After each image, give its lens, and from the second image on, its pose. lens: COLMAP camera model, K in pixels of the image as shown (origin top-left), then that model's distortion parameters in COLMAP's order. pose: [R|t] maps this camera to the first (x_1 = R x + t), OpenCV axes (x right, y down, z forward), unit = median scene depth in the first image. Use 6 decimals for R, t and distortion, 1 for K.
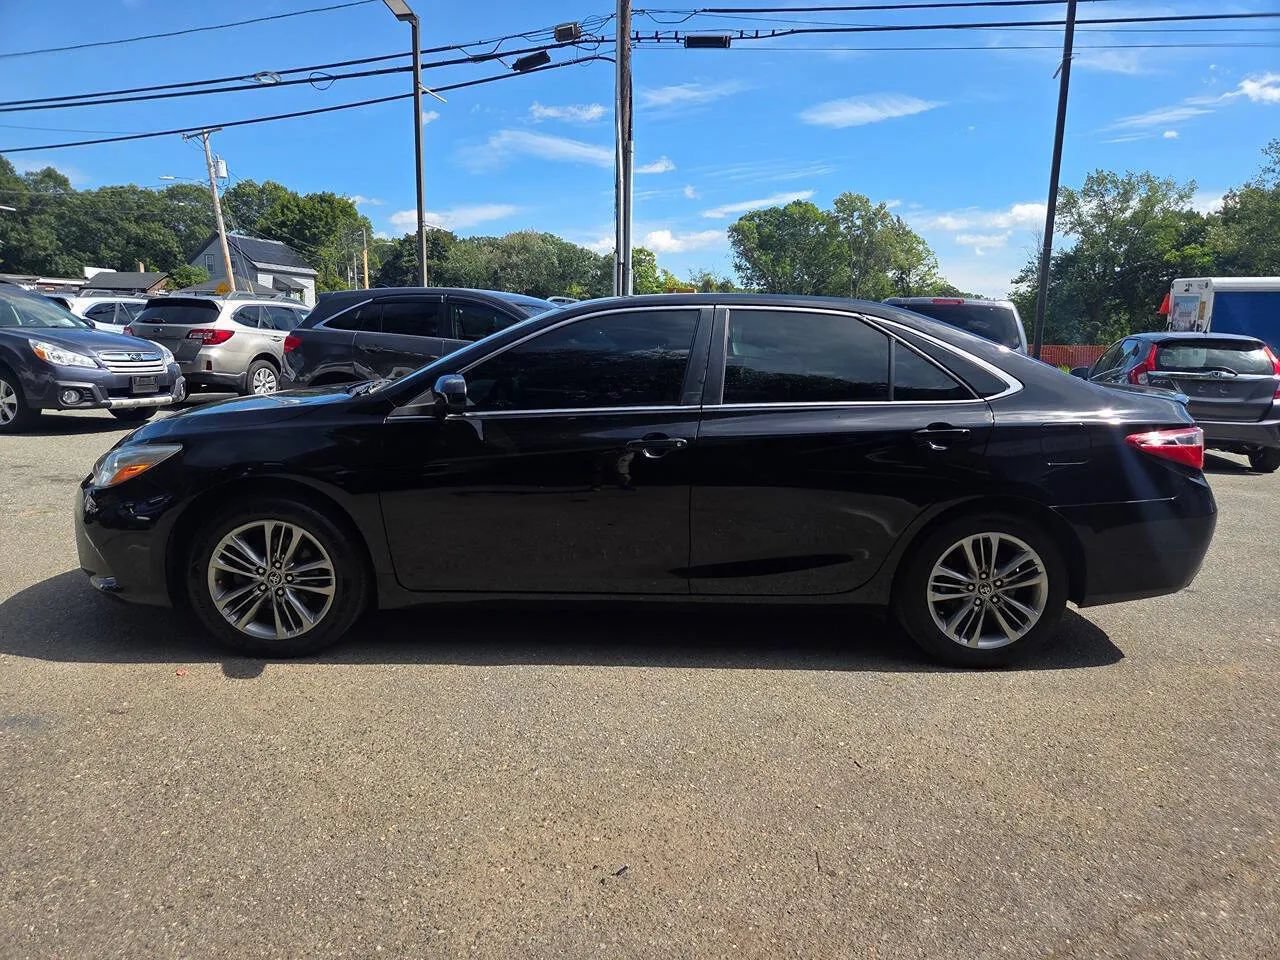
lens RADIAL K [[838.6, 0, 669.7], [0, 838.6, 483.2], [0, 0, 1]] dist [0.073318, -0.053840]
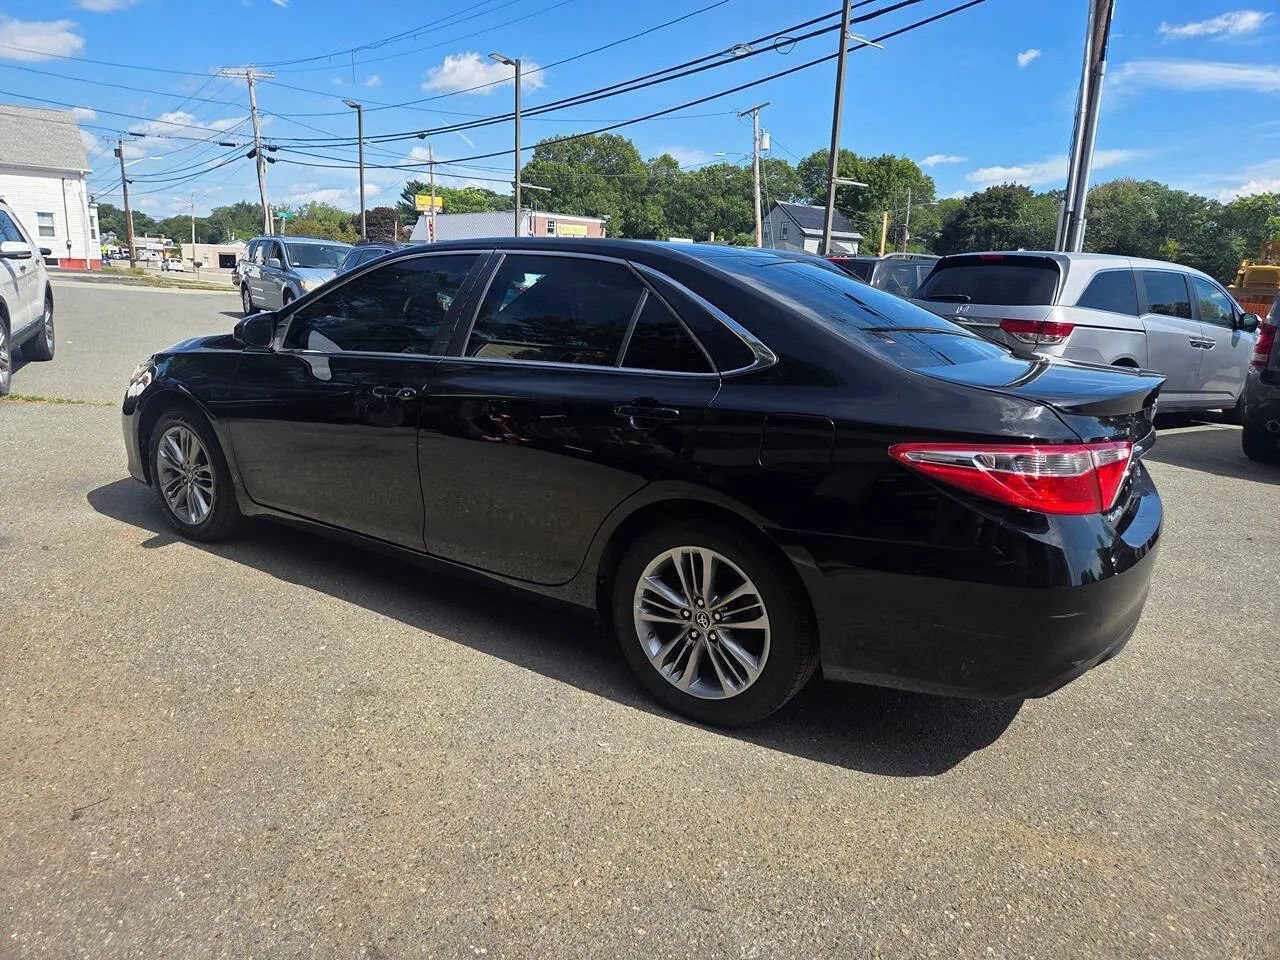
lens RADIAL K [[859.6, 0, 642.6], [0, 859.6, 480.3], [0, 0, 1]] dist [0.071851, -0.061955]
pose [[0.810286, 0.143331, -0.568237, 0.756382], [-0.124800, 0.989591, 0.071653, -0.050465], [0.572592, 0.012856, 0.819739, 0.325223]]
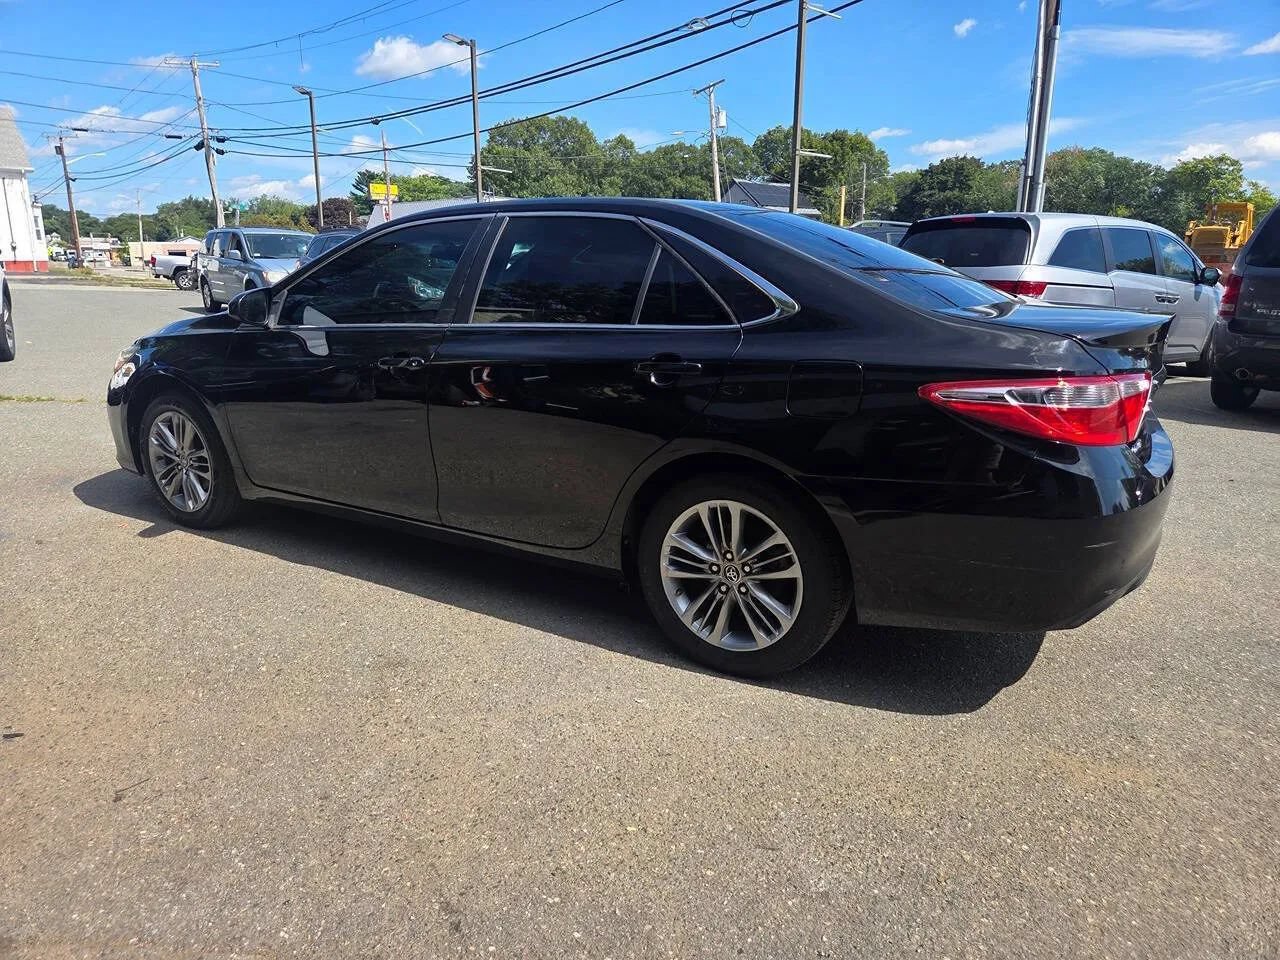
lens RADIAL K [[856.8, 0, 647.4], [0, 856.8, 478.8], [0, 0, 1]] dist [0.072990, -0.062886]
pose [[0.837914, 0.115553, -0.533431, 0.716250], [-0.082480, 0.992916, 0.085528, -0.021491], [0.539535, -0.027667, 0.841509, 0.302705]]
